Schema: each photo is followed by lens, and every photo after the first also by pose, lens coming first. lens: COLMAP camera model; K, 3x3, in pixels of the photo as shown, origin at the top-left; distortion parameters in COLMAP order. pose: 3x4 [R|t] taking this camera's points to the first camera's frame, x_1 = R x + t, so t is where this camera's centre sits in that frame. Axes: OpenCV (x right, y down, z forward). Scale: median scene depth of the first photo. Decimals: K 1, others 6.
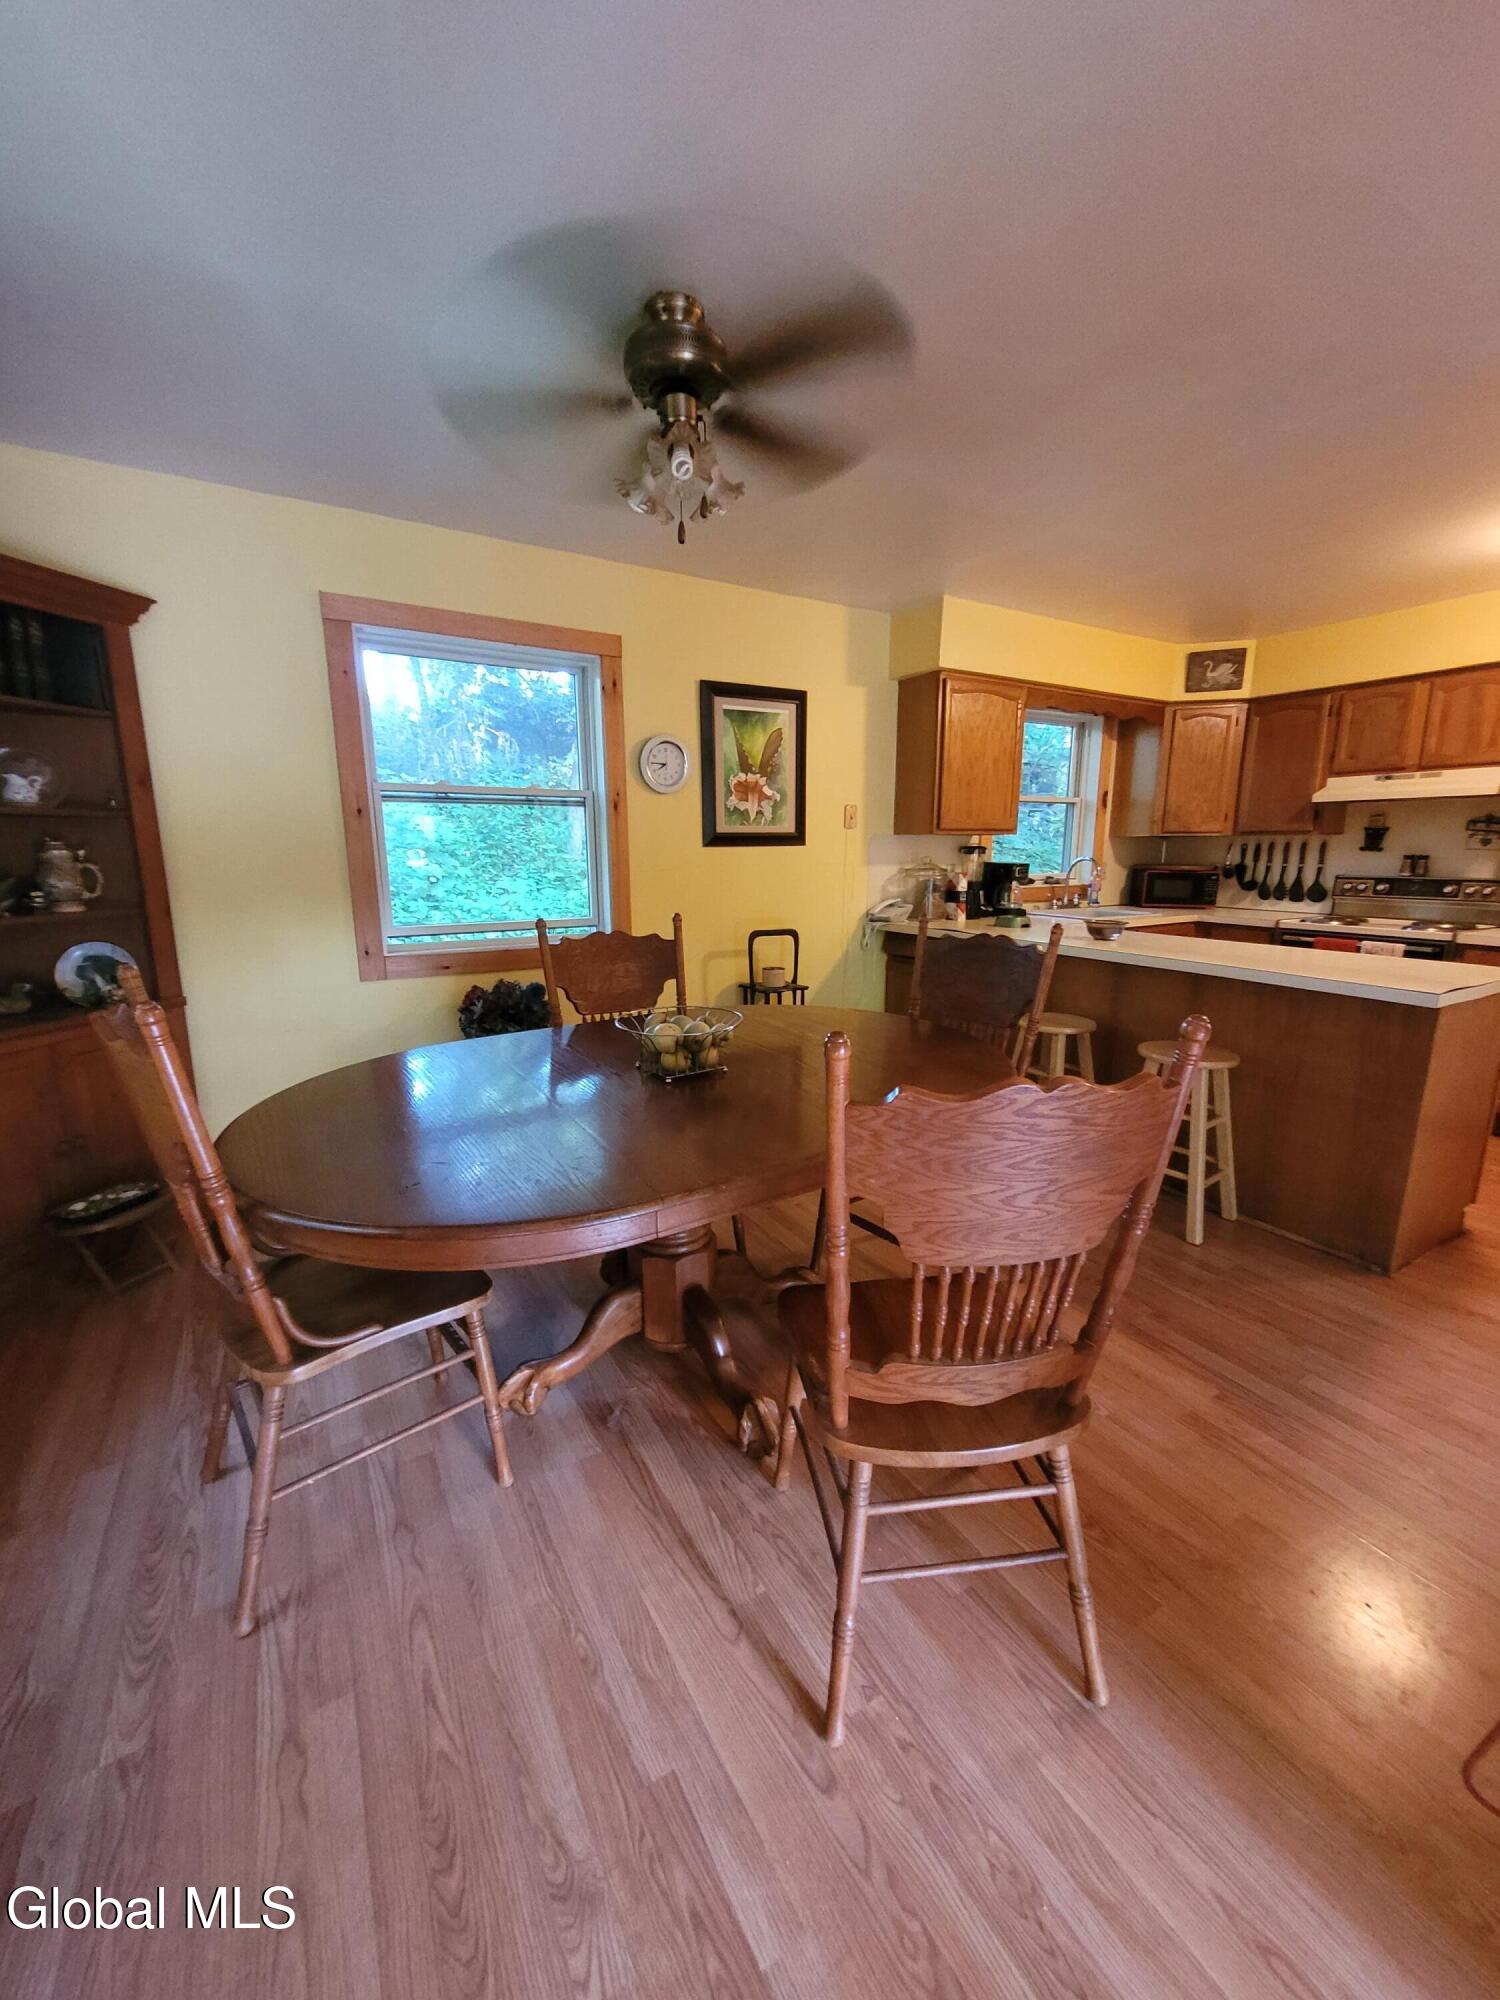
lens RADIAL K [[781.2, 0, 740.6], [0, 781.2, 1008.9], [0, 0, 1]] dist [0.002320, -0.000289]
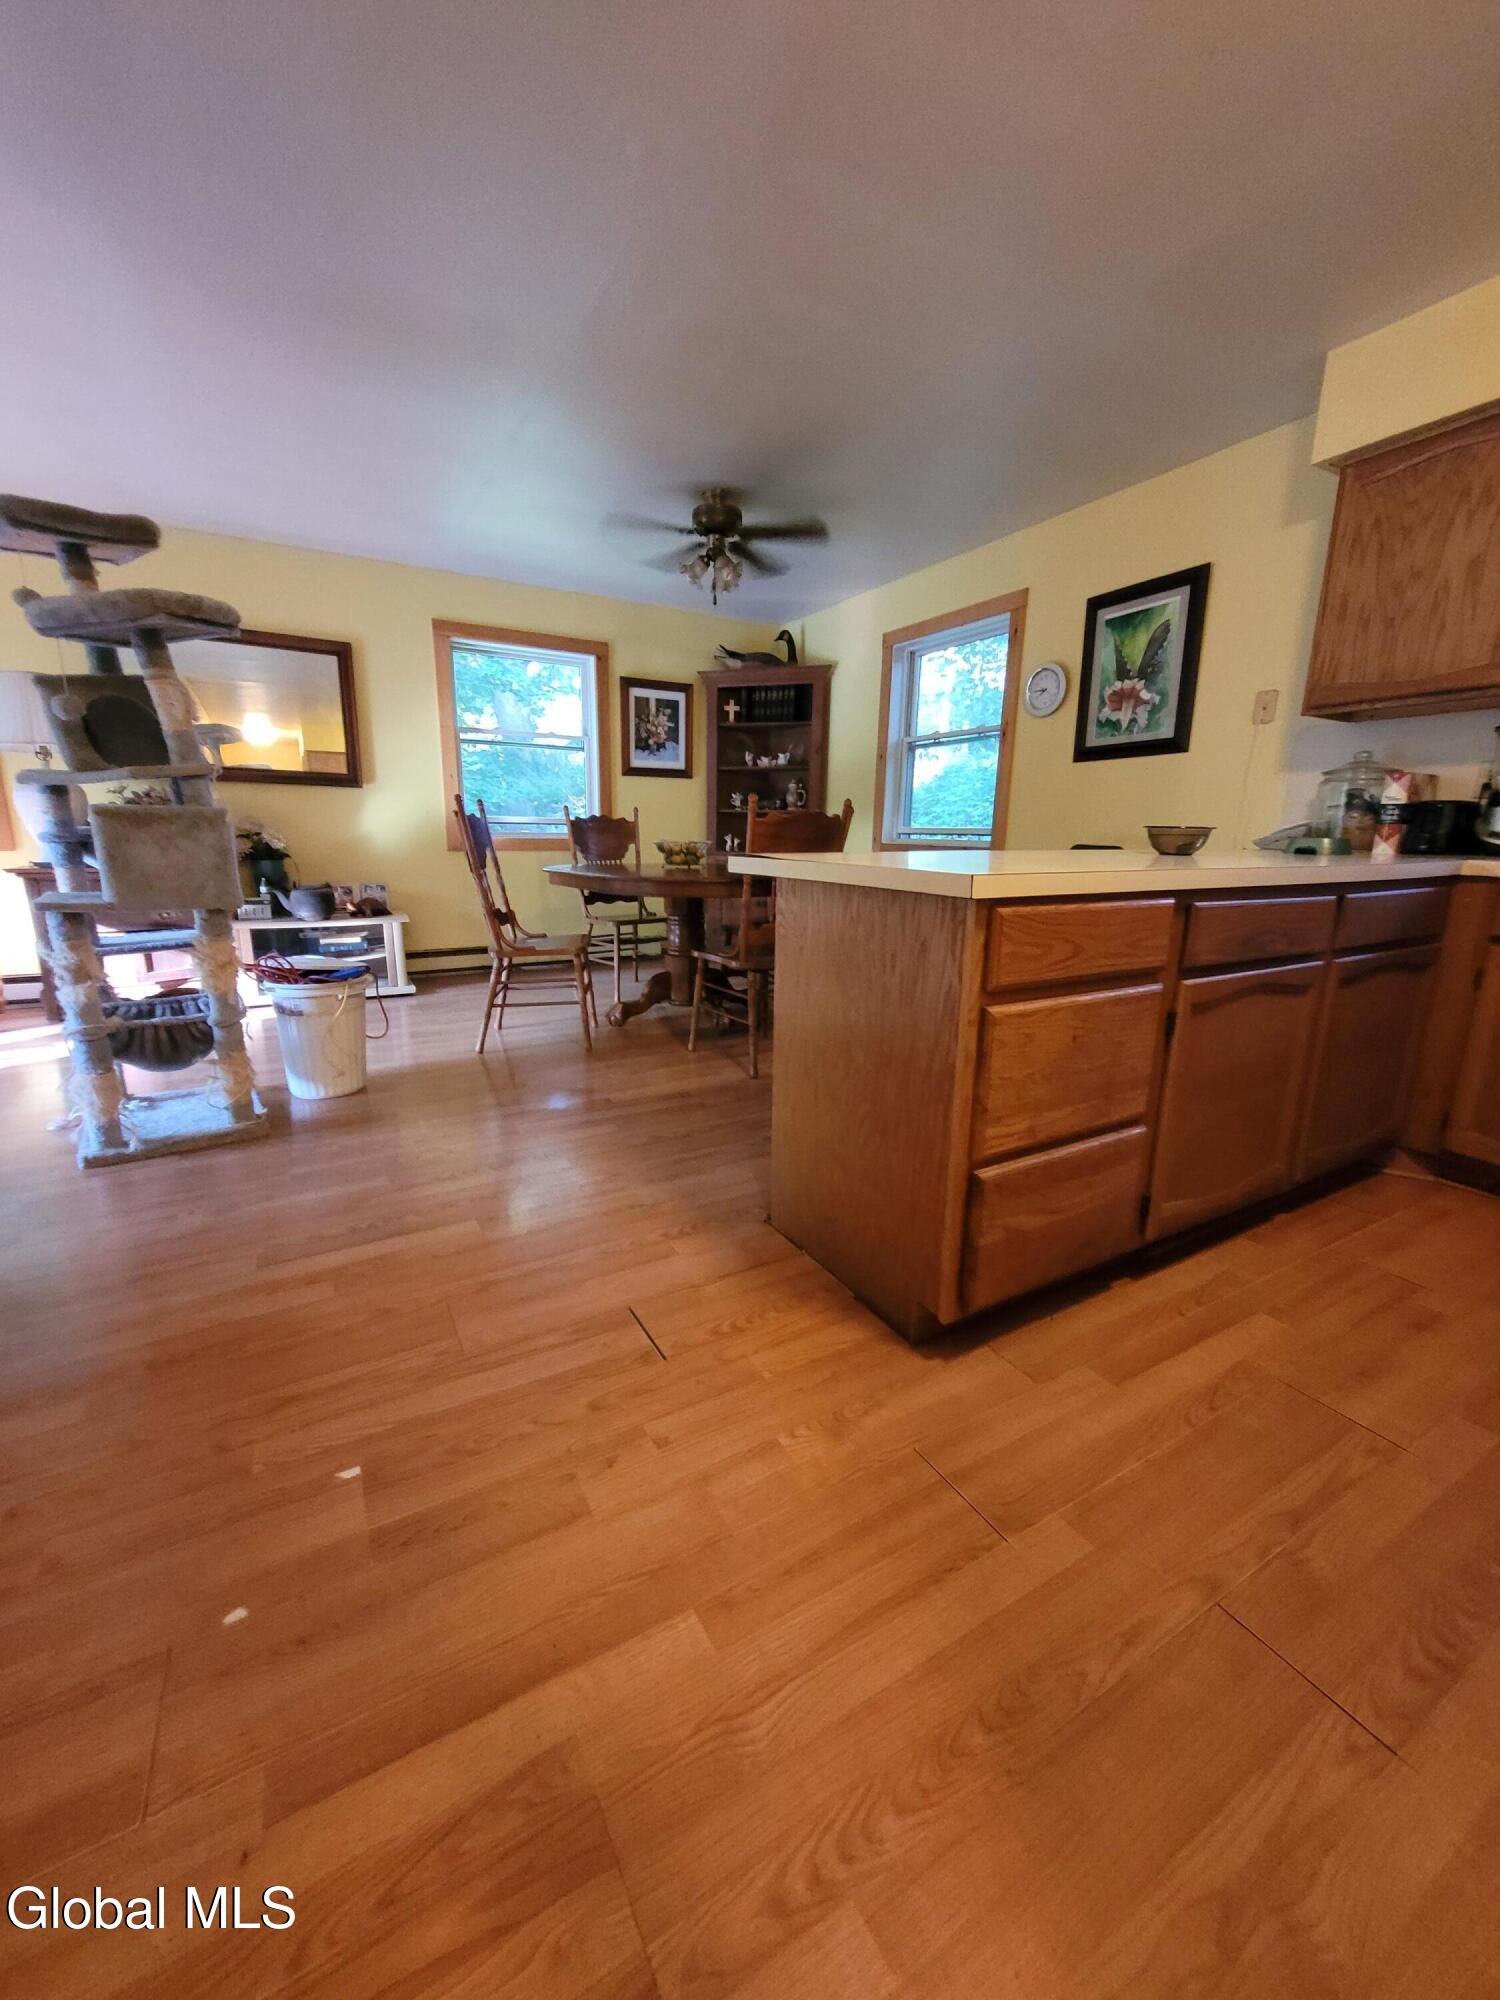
lens RADIAL K [[781.2, 0, 740.6], [0, 781.2, 1008.9], [0, 0, 1]] dist [0.002320, -0.000289]
pose [[-0.014999, 0.225651, -0.974093, 0.908897], [-0.212418, 0.951246, 0.223629, -0.028659], [0.977064, 0.210269, 0.033665, 0.518108]]
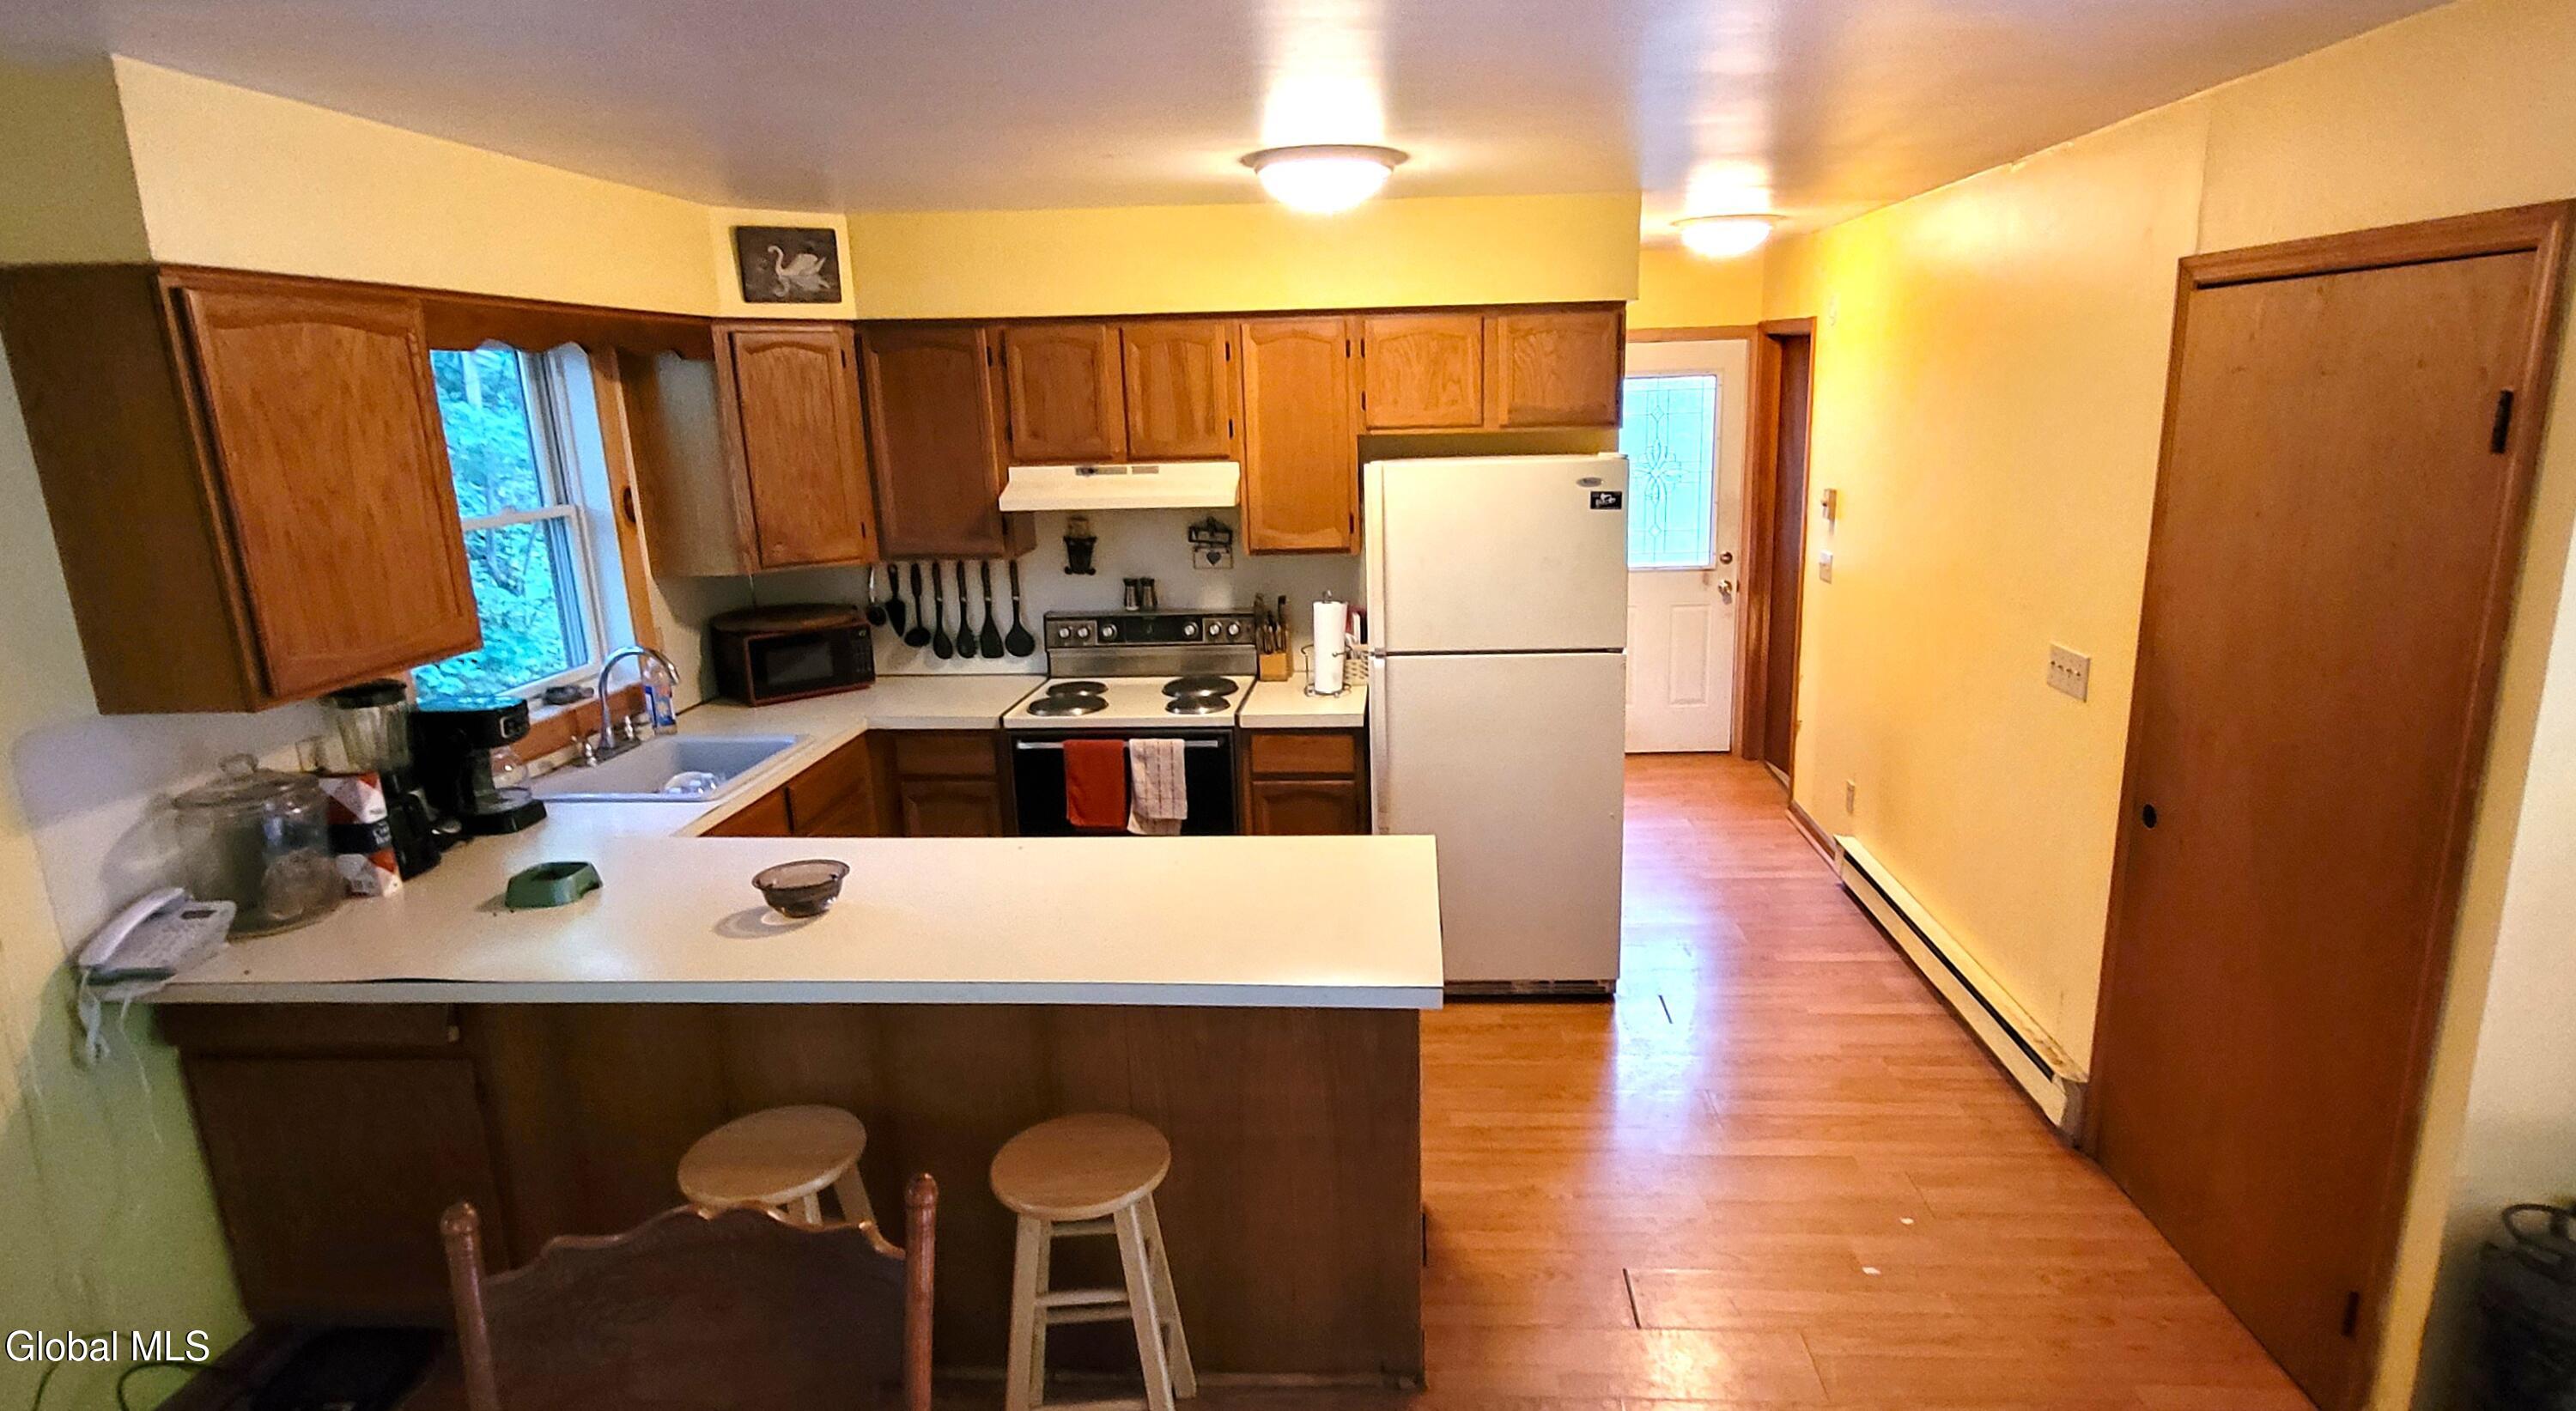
lens RADIAL K [[1333.7, 0, 1330.5], [0, 1333.7, 717.2], [0, 0, 1]] dist [0.000129, 0.001044]
pose [[0.552717, -0.212492, 0.805823, 0.022903], [0.191572, 0.973448, 0.125294, -0.191825], [-0.811051, 0.085121, 0.578749, 0.227507]]
